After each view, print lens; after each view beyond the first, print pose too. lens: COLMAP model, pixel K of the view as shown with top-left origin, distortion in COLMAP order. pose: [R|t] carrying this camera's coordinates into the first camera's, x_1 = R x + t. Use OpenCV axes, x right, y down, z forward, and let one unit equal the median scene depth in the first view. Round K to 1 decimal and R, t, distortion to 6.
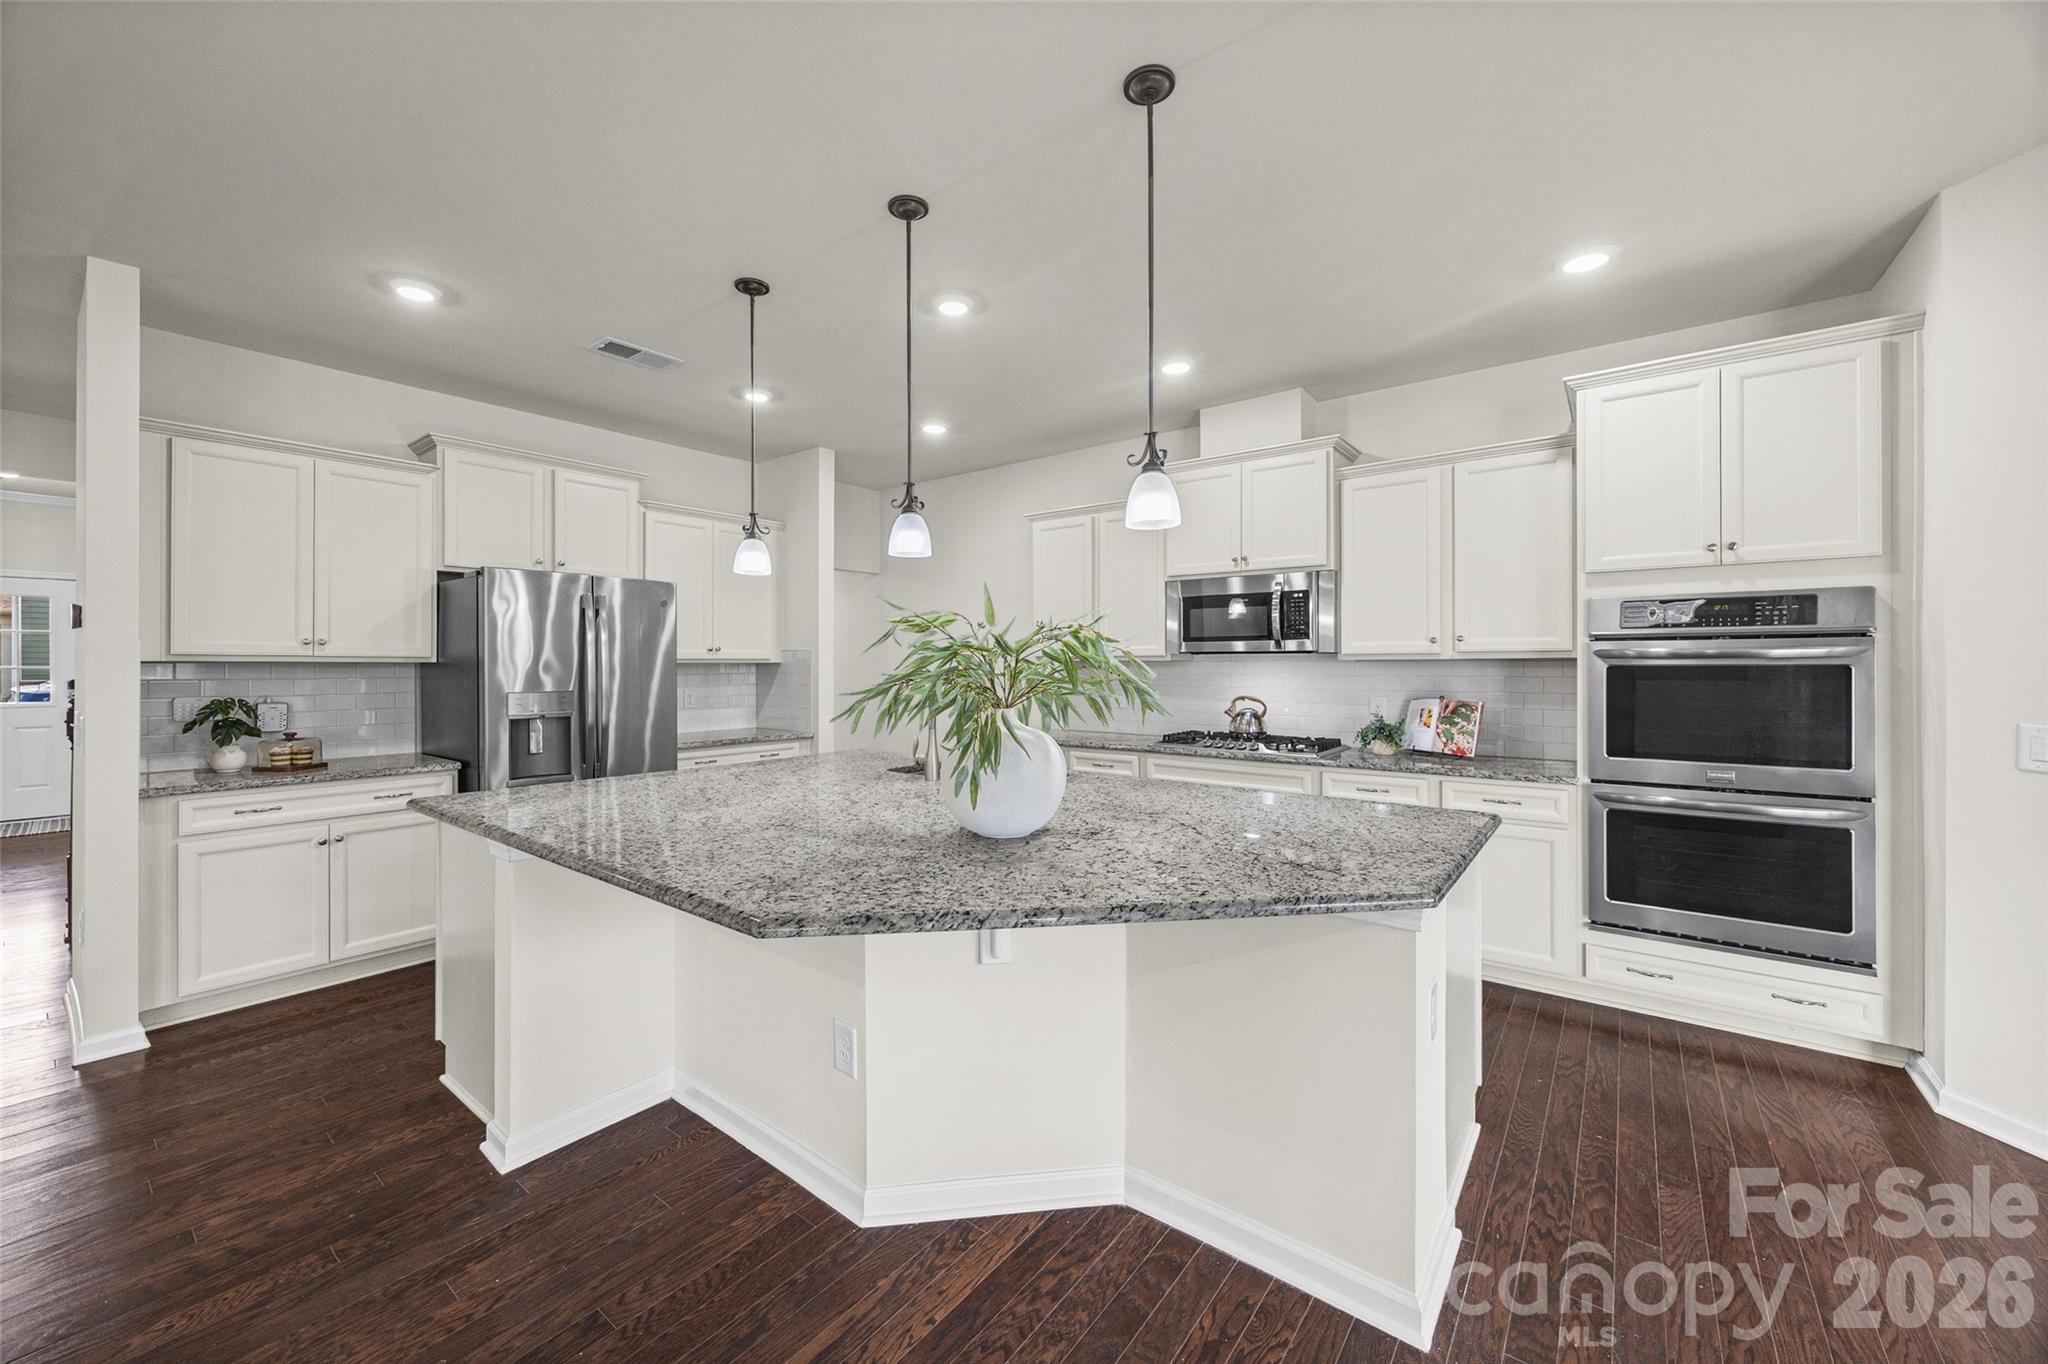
lens RADIAL K [[790.7, 0, 1018.0], [0, 790.7, 658.3], [0, 0, 1]] dist [-0.009687, 0.000111]
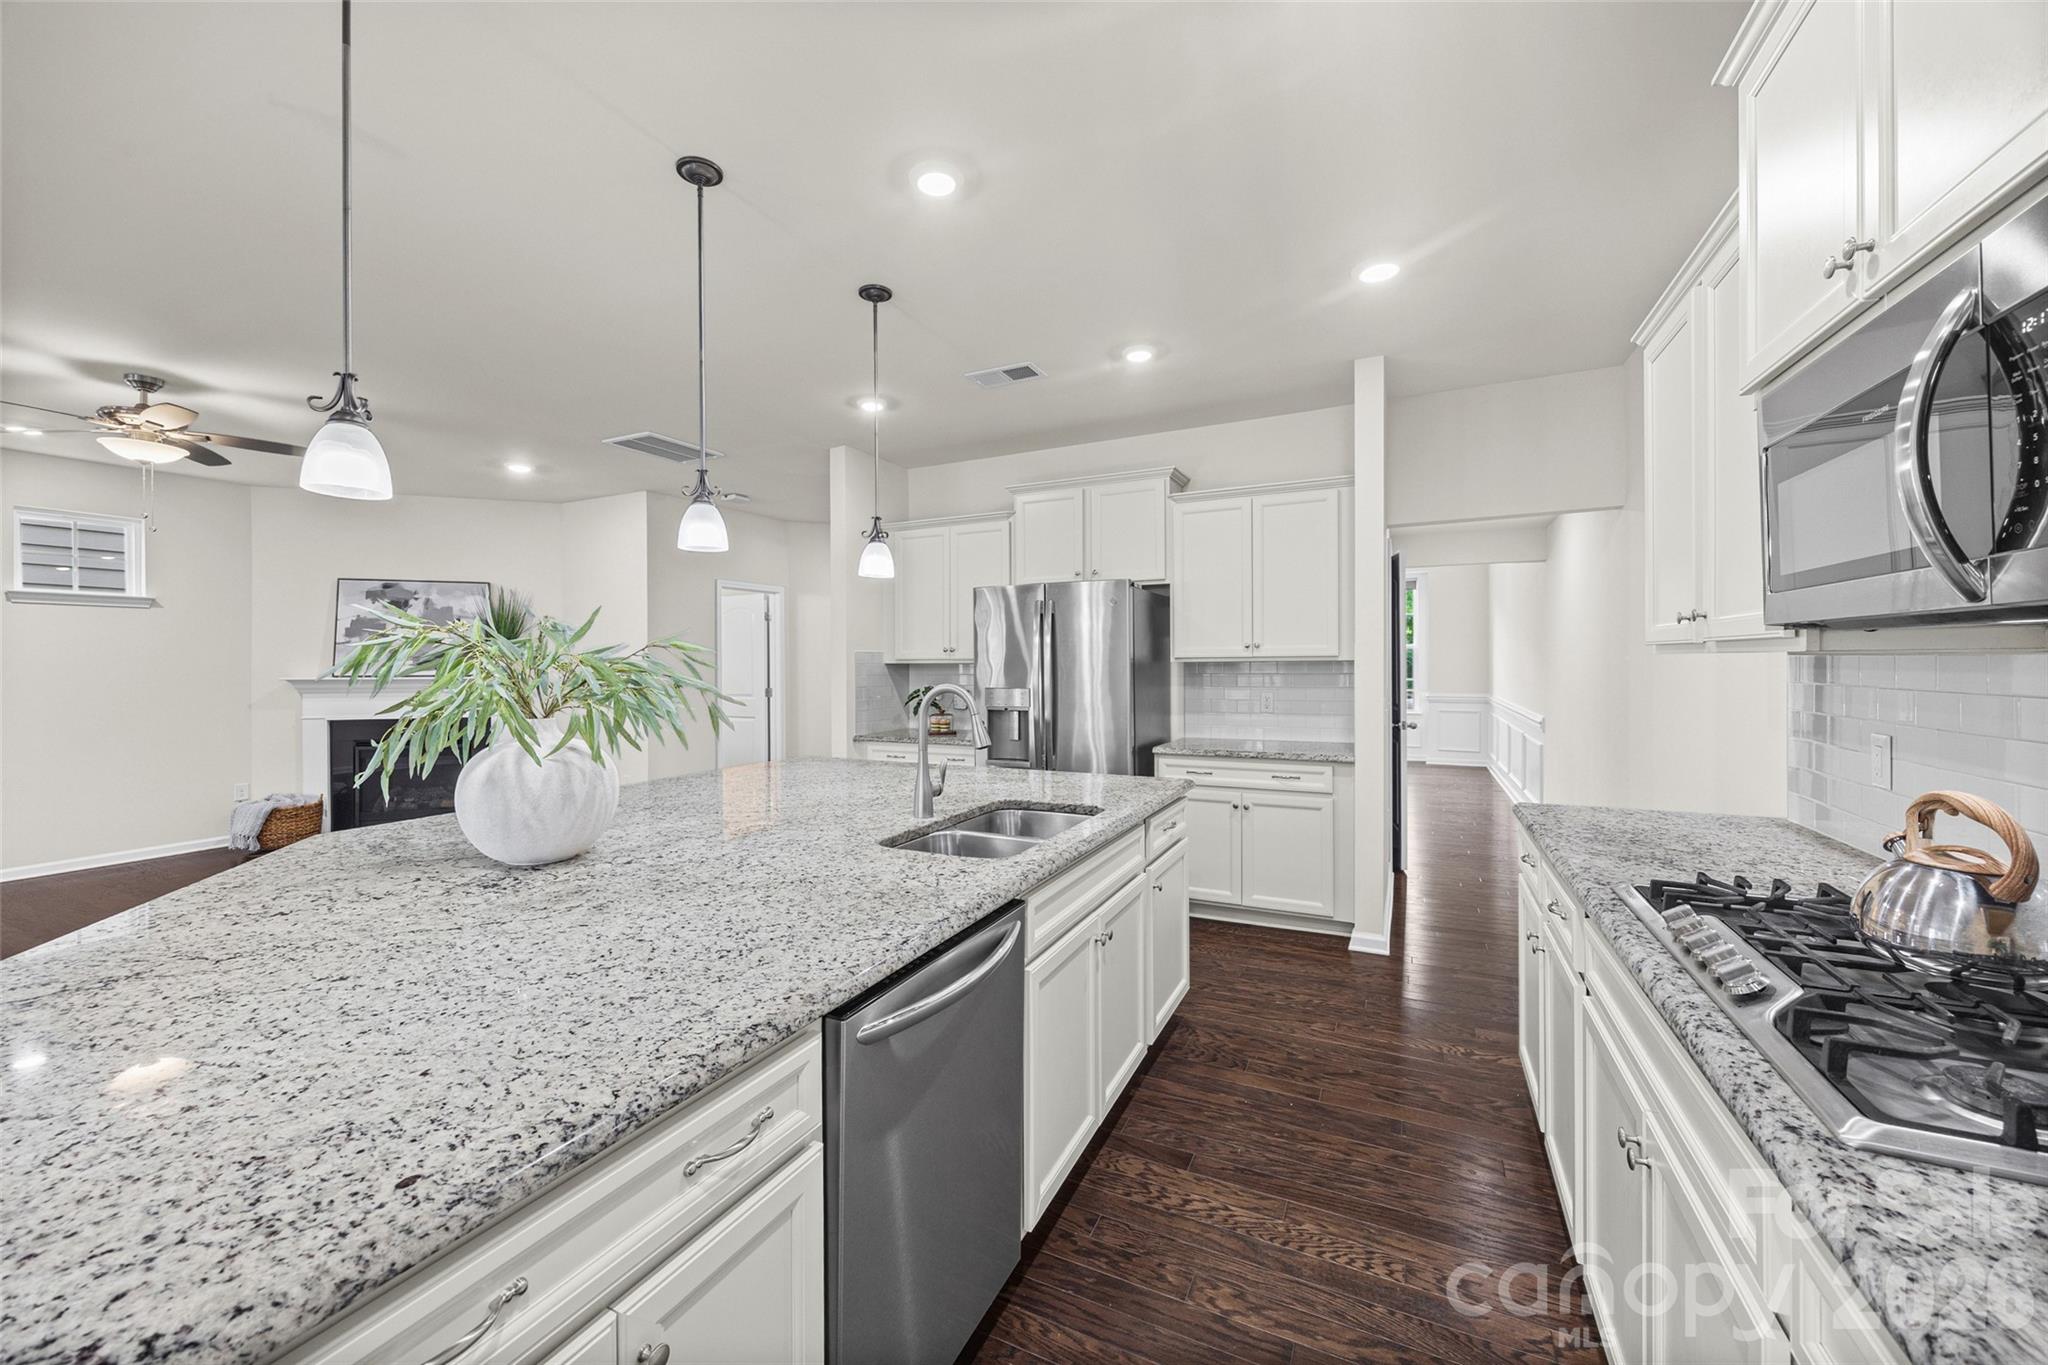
lens RADIAL K [[783.4, 0, 1012.6], [0, 783.4, 671.4], [0, 0, 1]] dist [-0.005563, 0.000007]
pose [[0.199581, 0.008614, -0.979844, 0.589751], [0.013666, 0.999840, 0.011573, 0.004176], [0.979786, -0.015700, 0.199431, 0.827977]]
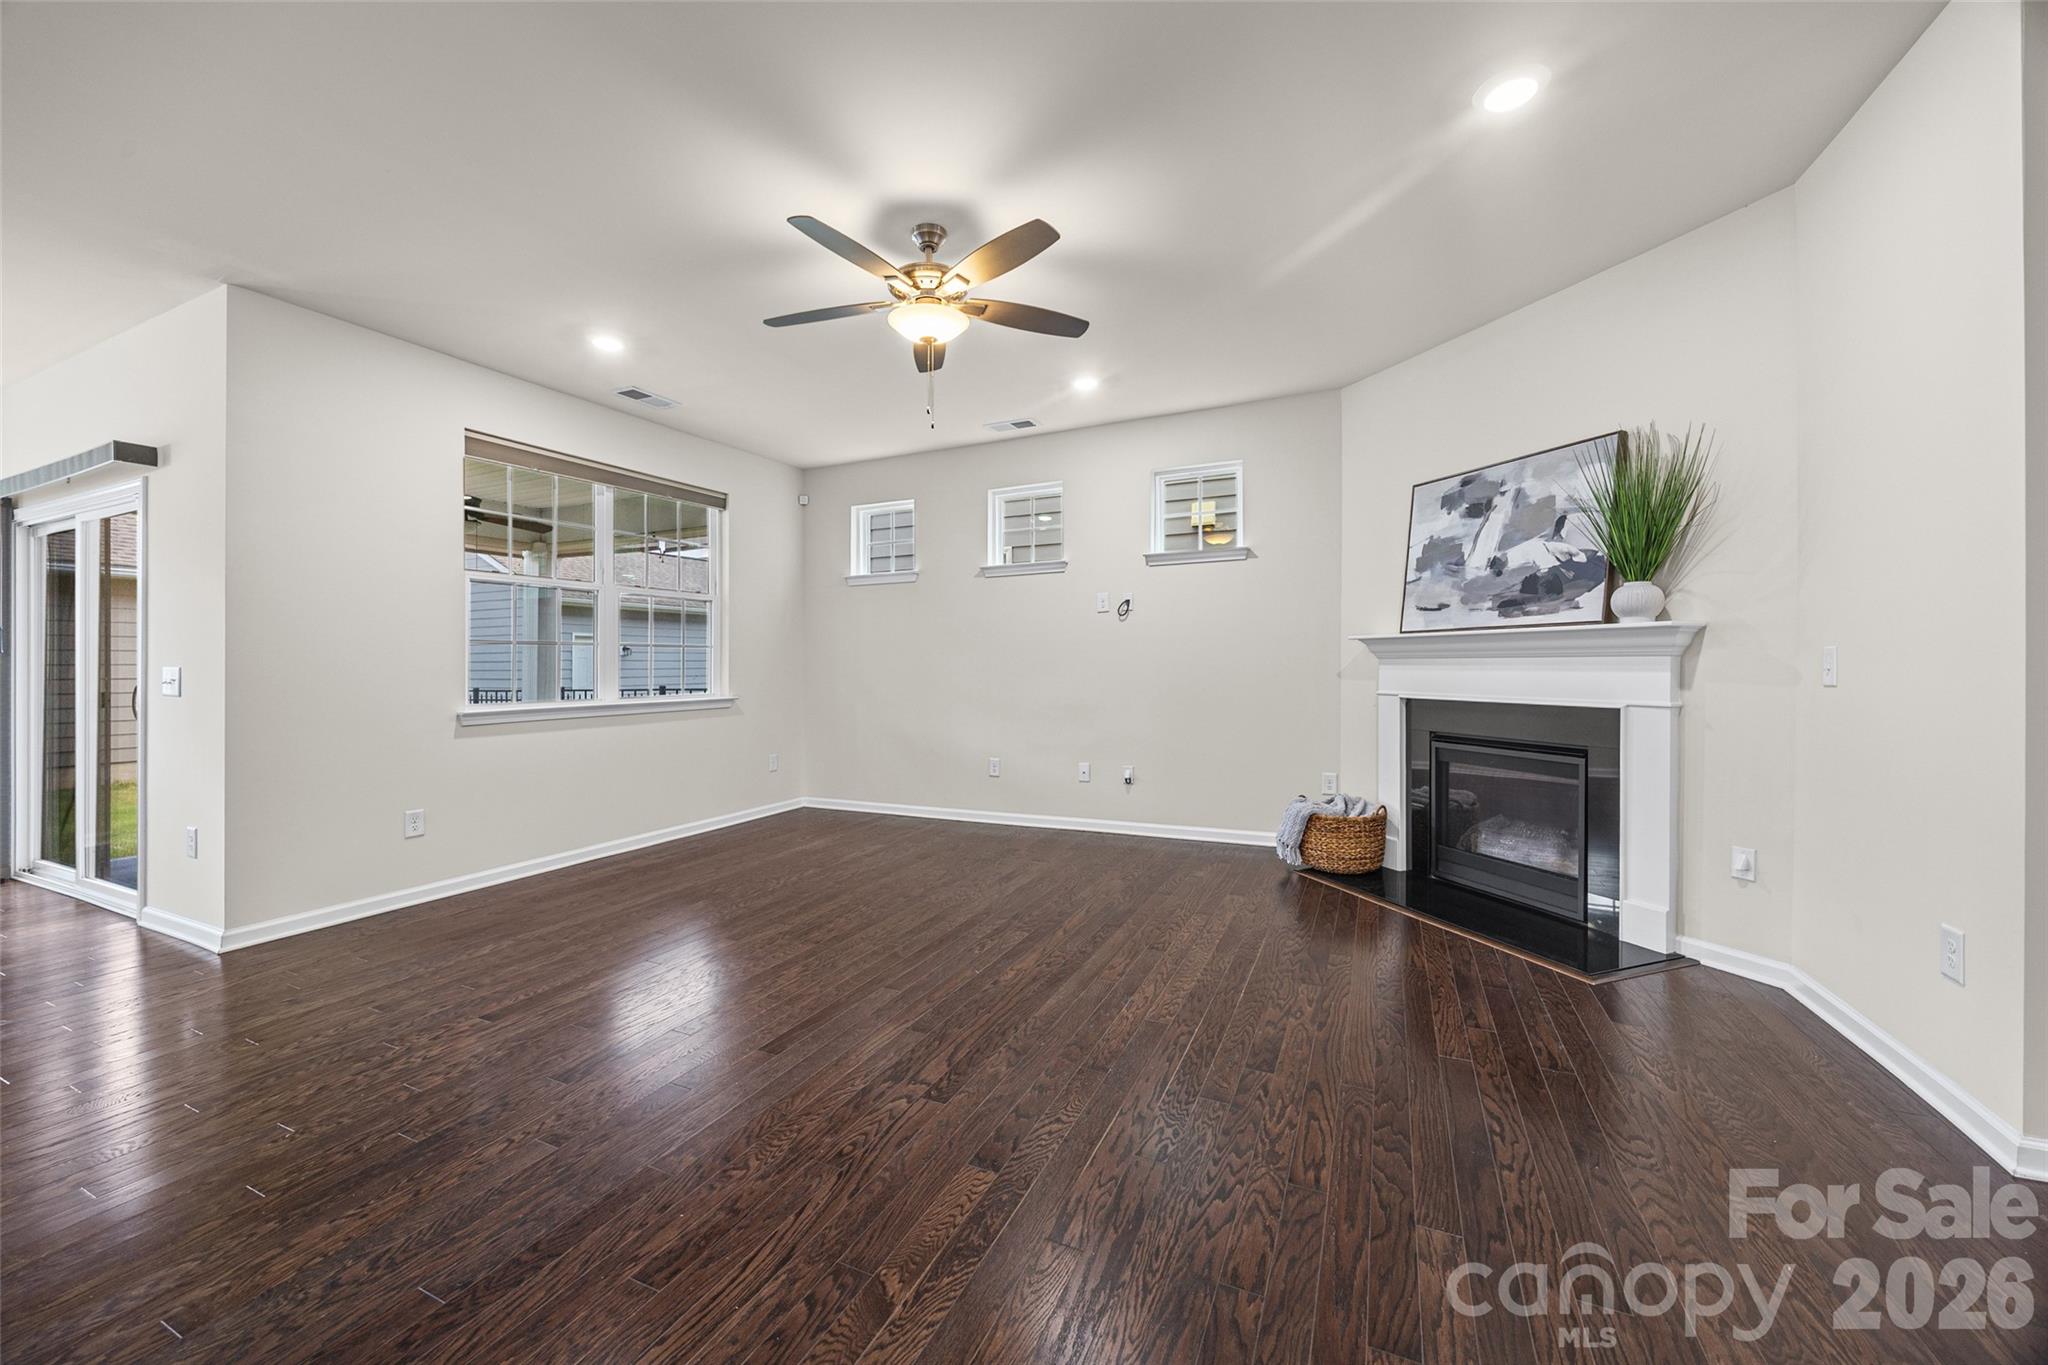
lens RADIAL K [[783.6, 0, 1021.1], [0, 783.6, 670.2], [0, 0, 1]] dist [-0.009202, -0.000008]
pose [[-0.975308, 0.012031, -0.220519, -0.648191], [0.013497, 0.999896, -0.005142, 0.070906], [0.220434, -0.007991, -0.975369, 0.697648]]
